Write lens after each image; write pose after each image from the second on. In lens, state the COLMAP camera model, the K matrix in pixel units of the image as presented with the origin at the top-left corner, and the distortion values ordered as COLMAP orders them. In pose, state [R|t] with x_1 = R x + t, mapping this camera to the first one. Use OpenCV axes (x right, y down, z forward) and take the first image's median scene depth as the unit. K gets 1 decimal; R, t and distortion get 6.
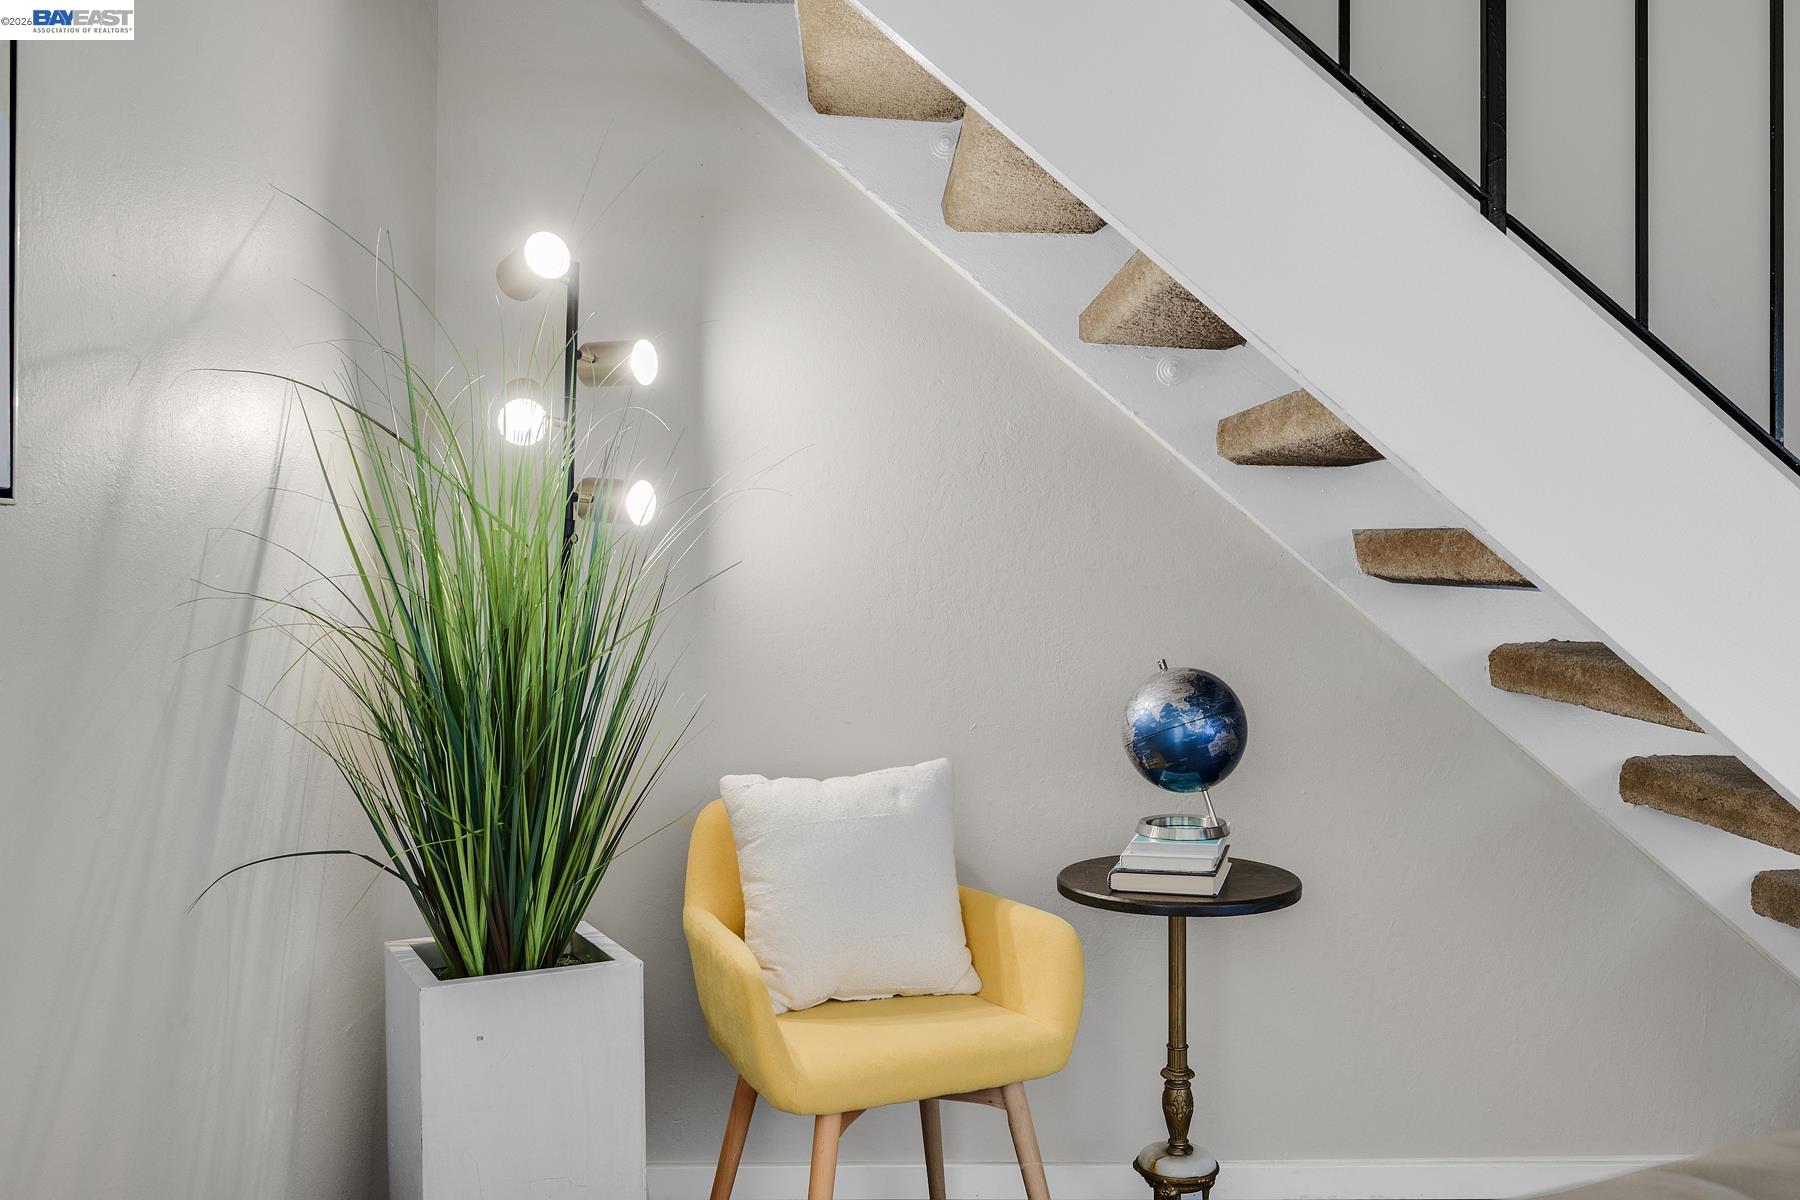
lens RADIAL K [[1589.0, 0, 900.2], [0, 1589.0, 594.2], [0, 0, 1]] dist [-0.048799, -0.014425]
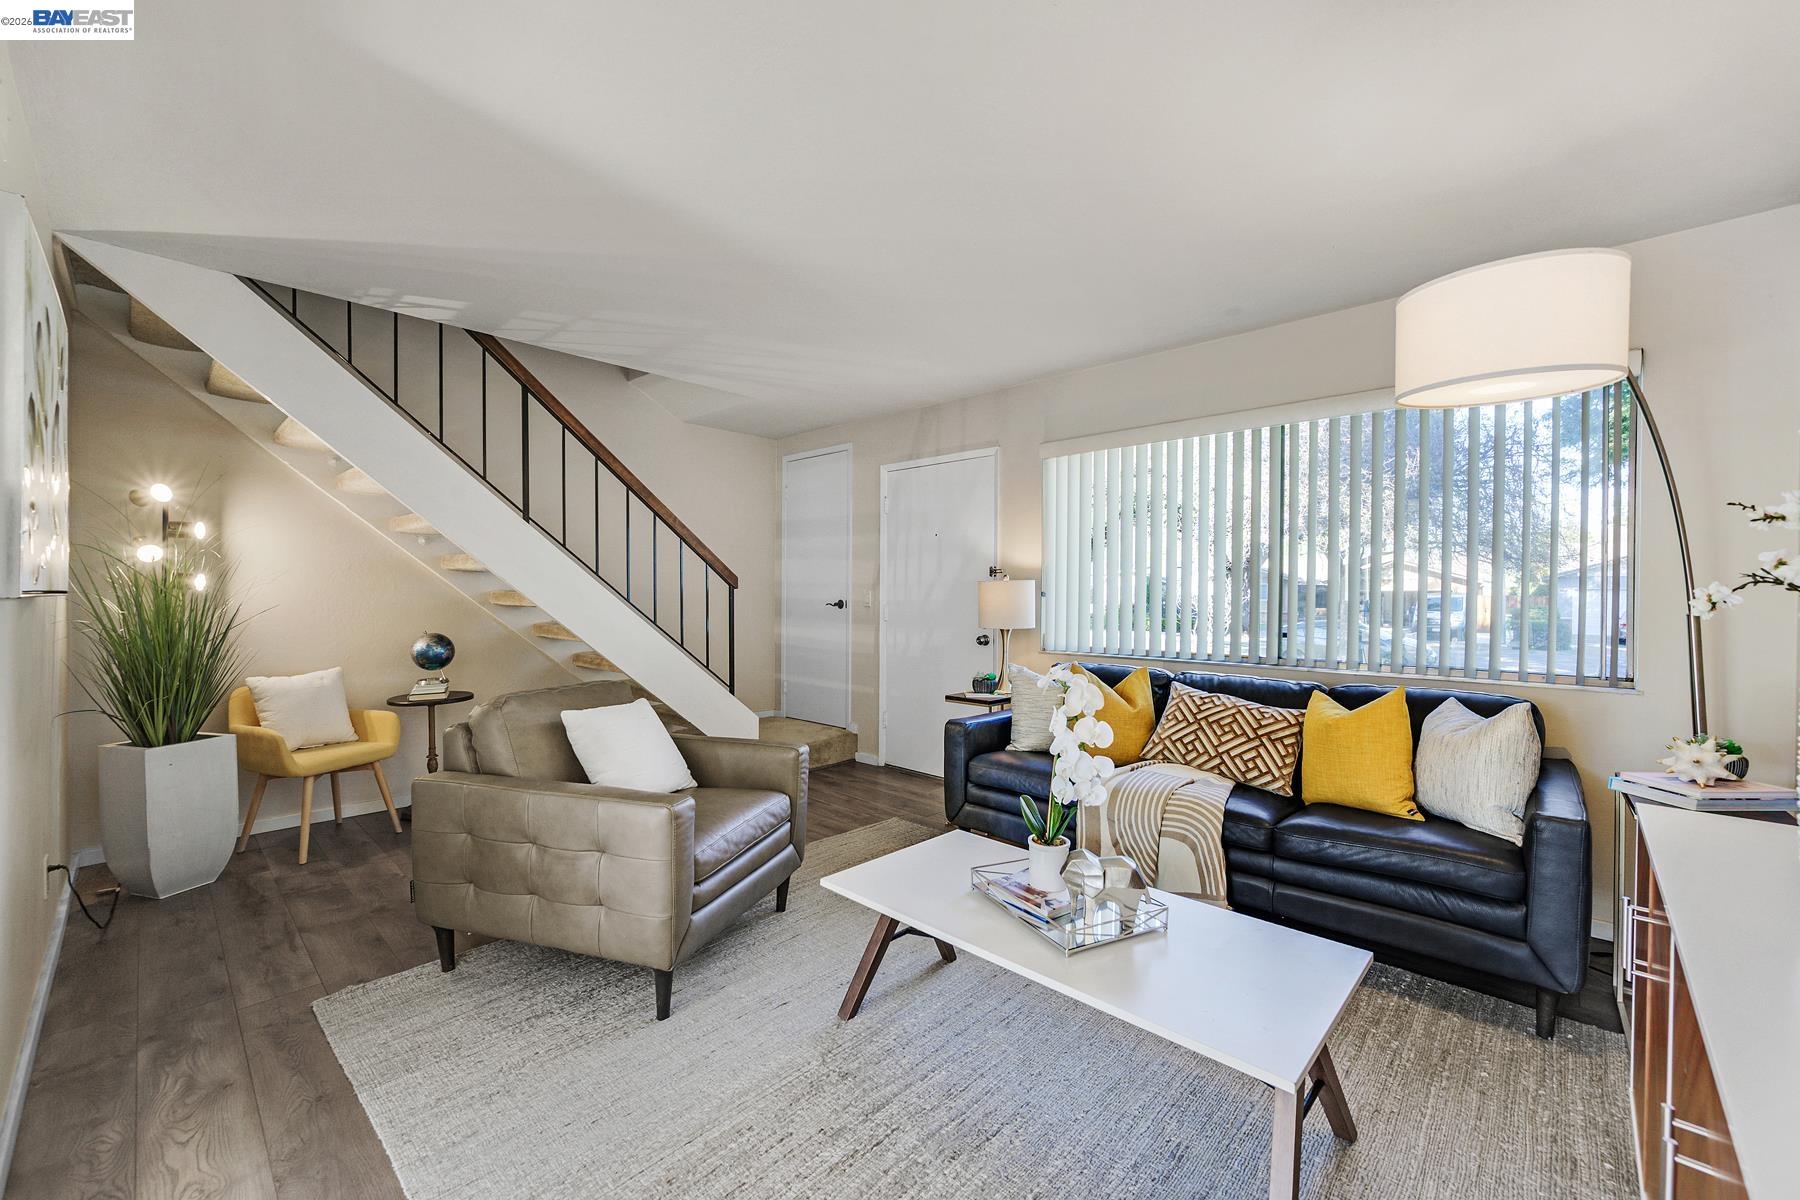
lens RADIAL K [[723.7, 0, 909.0], [0, 723.7, 599.9], [0, 0, 1]] dist [-0.003500, -0.000643]
pose [[0.692347, -0.007860, 0.721522, -0.228665], [0.018474, 0.999806, -0.006835, 0.004562], [-0.721328, 0.018062, 0.692358, -0.795627]]
